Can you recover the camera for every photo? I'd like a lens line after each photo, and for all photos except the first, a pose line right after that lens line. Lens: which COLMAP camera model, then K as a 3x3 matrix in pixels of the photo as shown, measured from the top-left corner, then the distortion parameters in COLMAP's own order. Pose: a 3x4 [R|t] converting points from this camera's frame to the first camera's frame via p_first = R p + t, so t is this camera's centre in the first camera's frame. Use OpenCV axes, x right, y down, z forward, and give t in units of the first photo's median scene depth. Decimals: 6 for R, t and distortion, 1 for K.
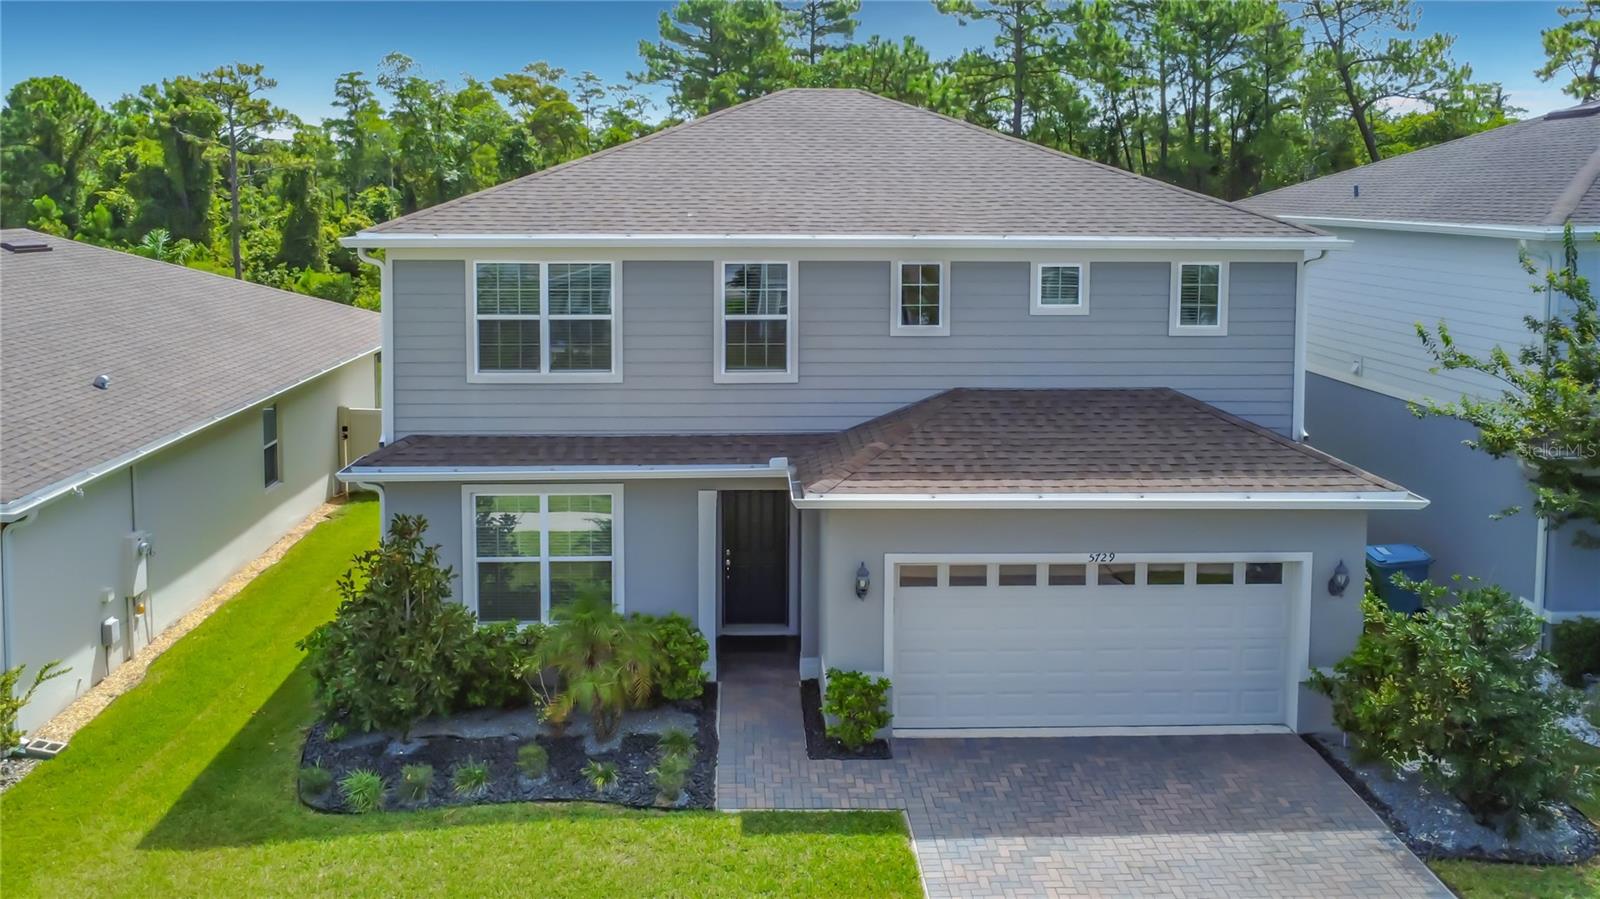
lens RADIAL K [[1185.8, 0, 774.5], [0, 1185.8, 284.7], [0, 0, 1]] dist [-0.001432, 0.002055]
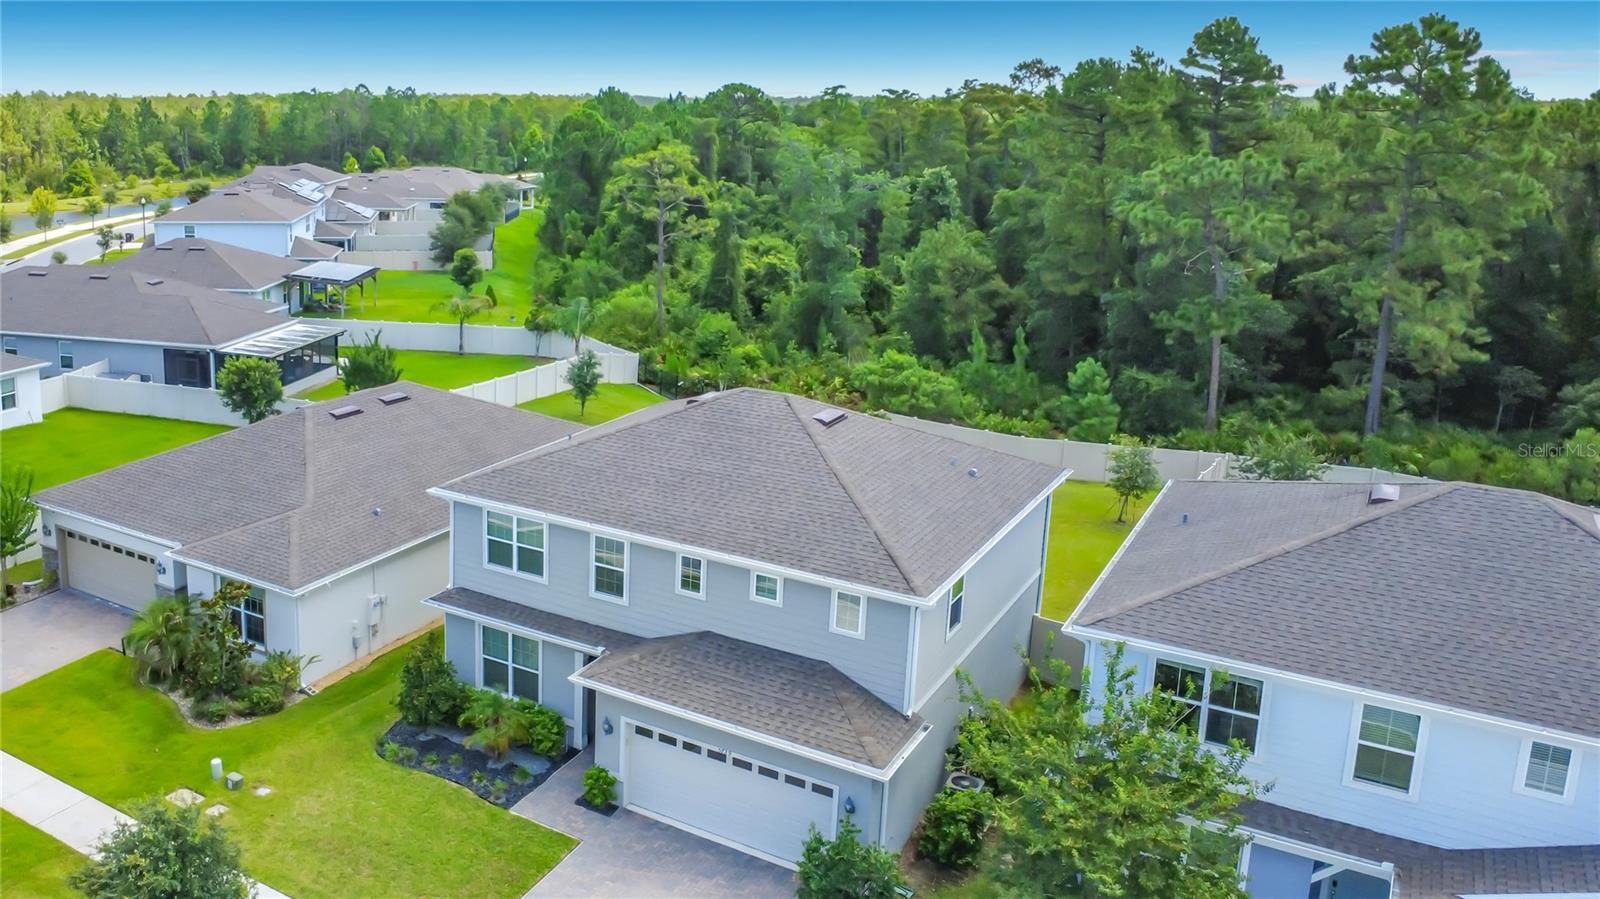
lens RADIAL K [[1242.5, 0, 571.1], [0, 1242.5, 415.1], [0, 0, 1]] dist [-0.010752, -0.014544]
pose [[0.805613, 0.145199, -0.574374, 0.993320], [-0.049815, 0.982670, 0.178544, -0.535996], [0.590344, -0.115224, 0.798885, -0.514524]]
